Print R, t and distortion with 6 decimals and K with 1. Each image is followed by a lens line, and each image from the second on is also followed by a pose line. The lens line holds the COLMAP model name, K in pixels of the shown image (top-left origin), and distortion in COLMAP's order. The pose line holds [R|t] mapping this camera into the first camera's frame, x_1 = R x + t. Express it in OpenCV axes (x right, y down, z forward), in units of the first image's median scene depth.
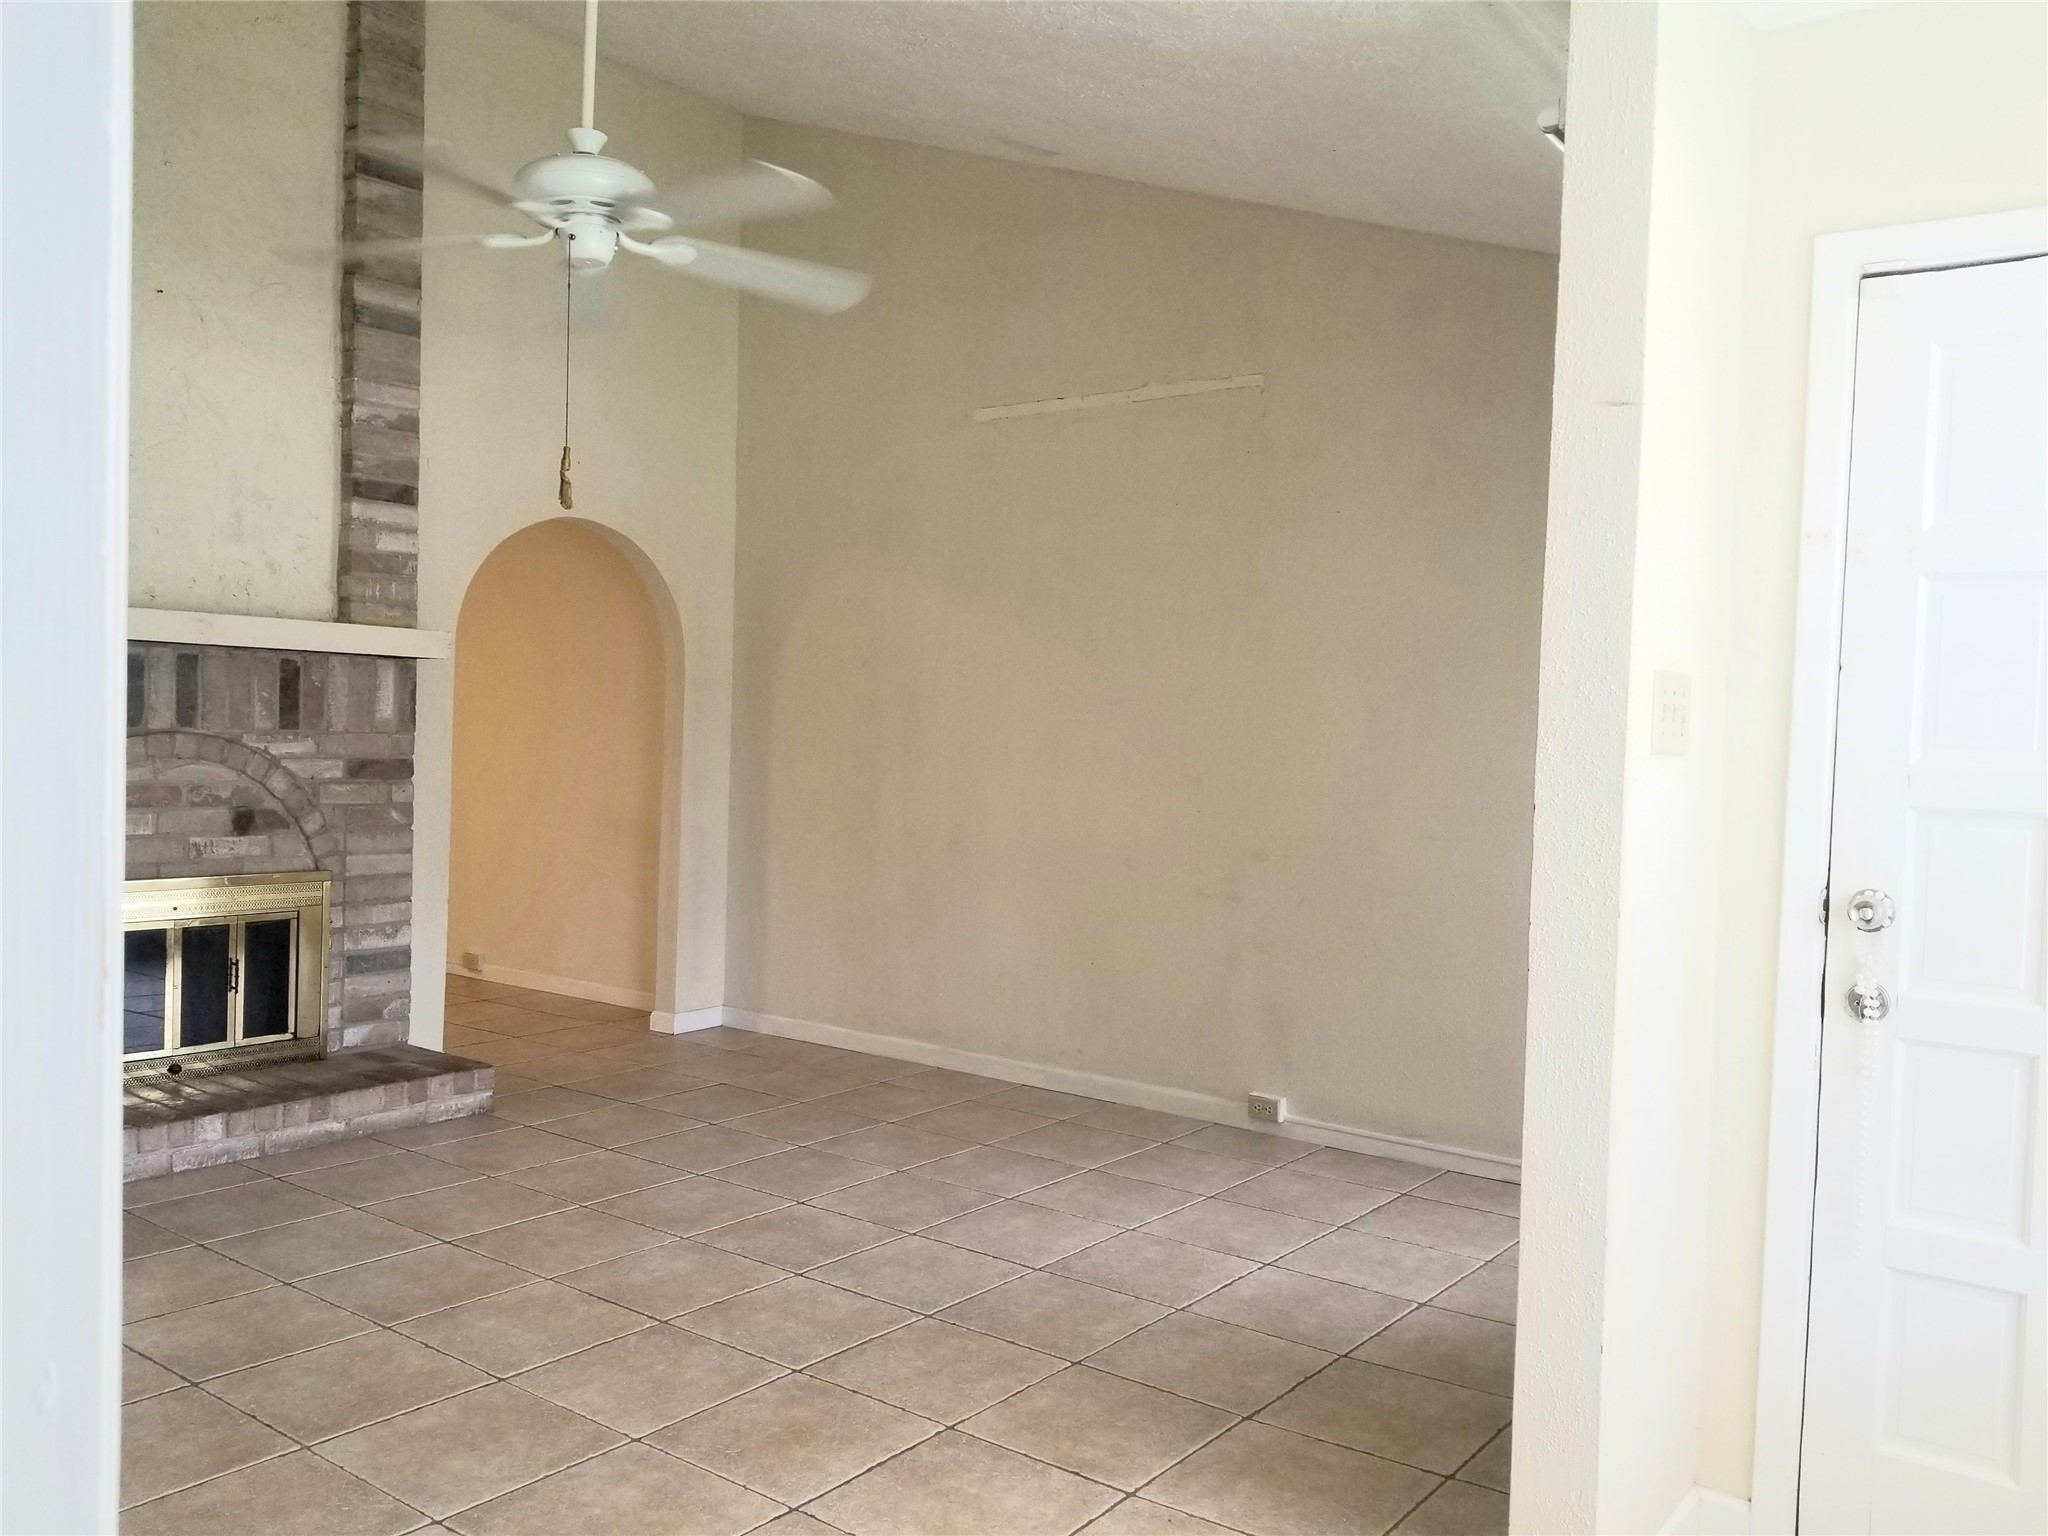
lens RADIAL K [[1612.4, 0, 1021.7], [0, 1612.4, 761.2], [0, 0, 1]] dist [0.085059, -0.156413]
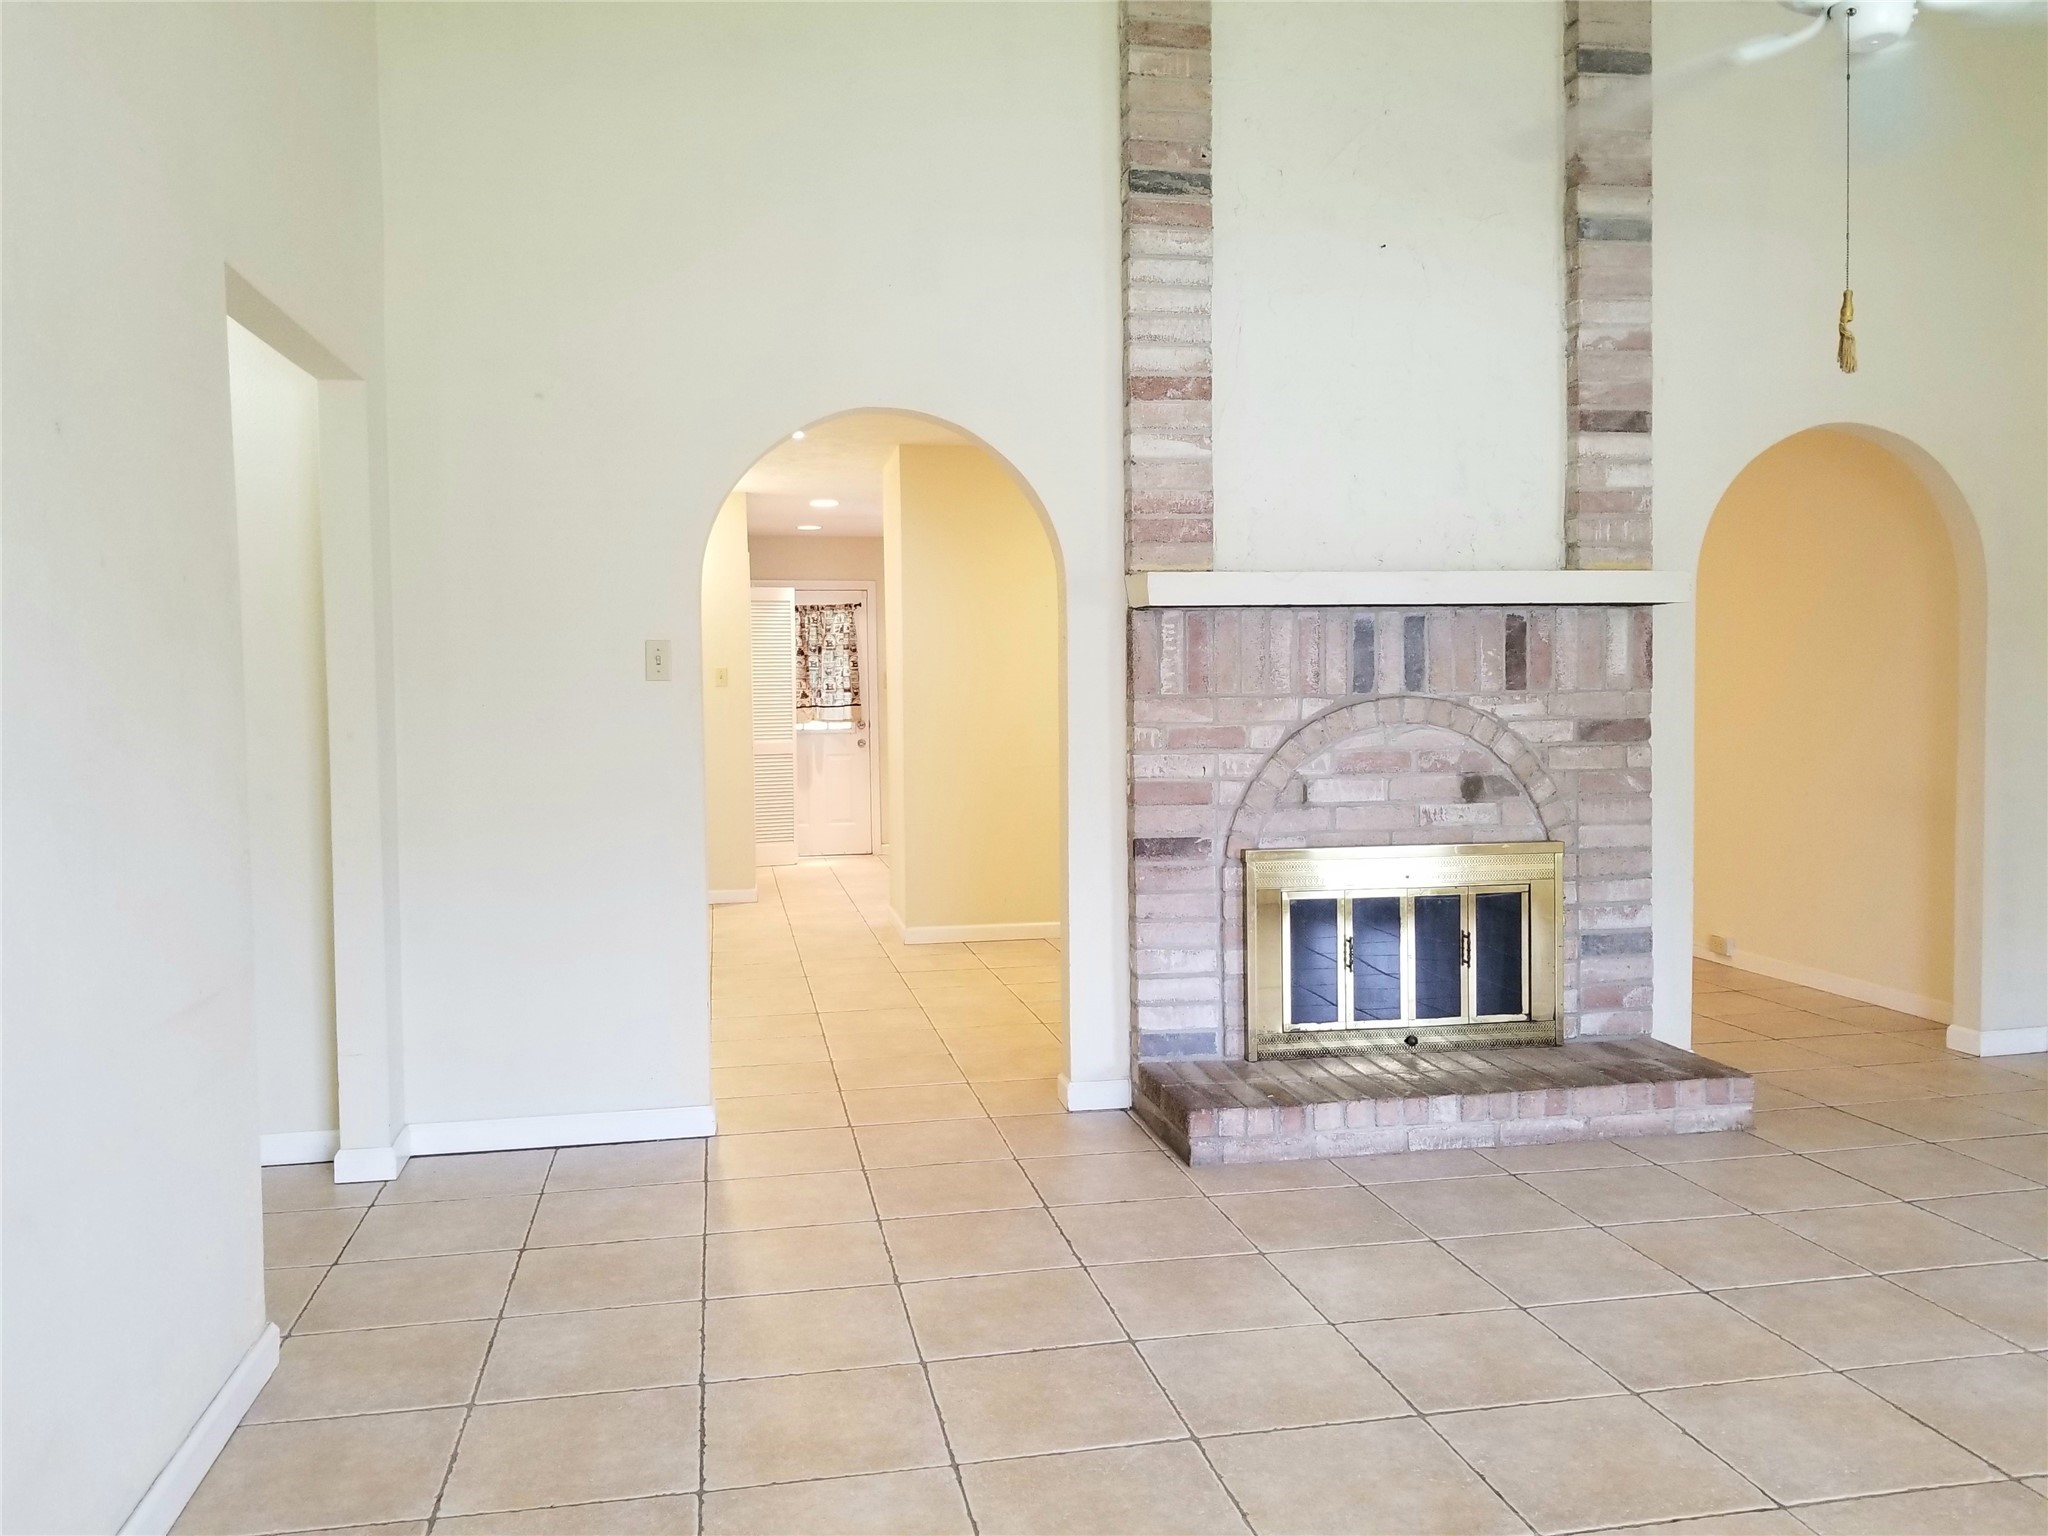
lens RADIAL K [[1612.4, 0, 1021.7], [0, 1612.4, 761.2], [0, 0, 1]] dist [0.085059, -0.156413]
pose [[0.747722, -0.009678, -0.663941, -0.043531], [0.022971, 0.999672, 0.011298, 0.004347], [0.663615, -0.023700, 0.747699, 0.114230]]
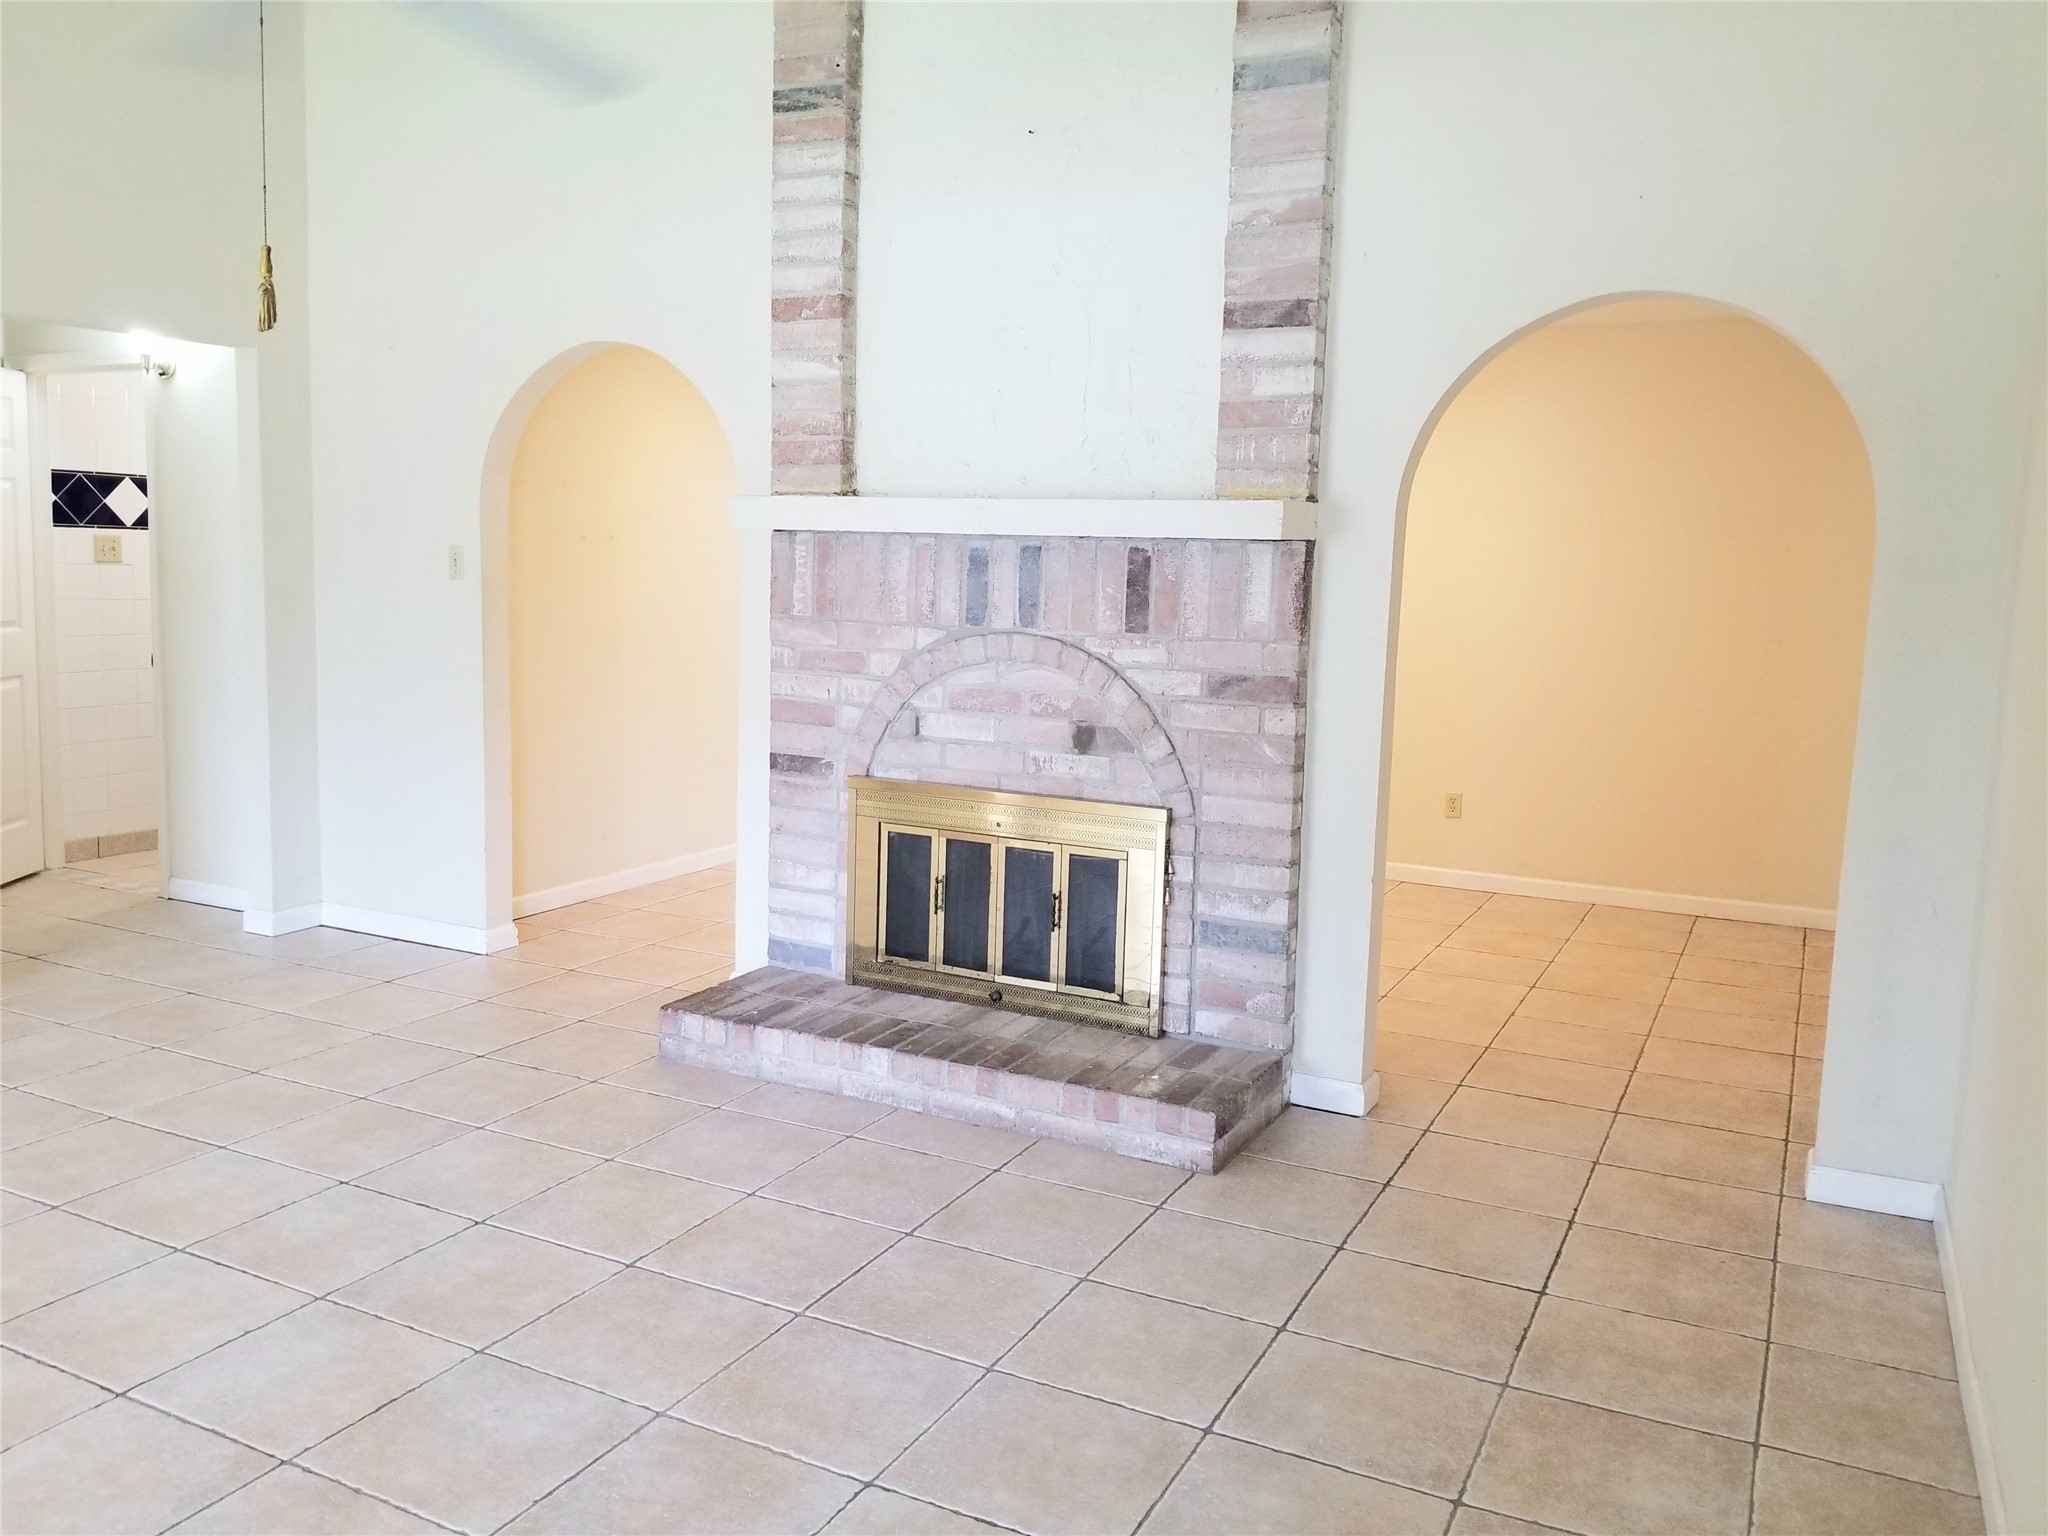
lens RADIAL K [[1575.8, 0, 1021.6], [0, 1575.8, 760.4], [0, 0, 1]] dist [0.099098, -0.229348]
pose [[0.187257, 0.096125, -0.977596, 0.329153], [-0.042688, 0.995057, 0.089665, -0.024648], [0.981383, 0.024941, 0.190435, 0.795216]]
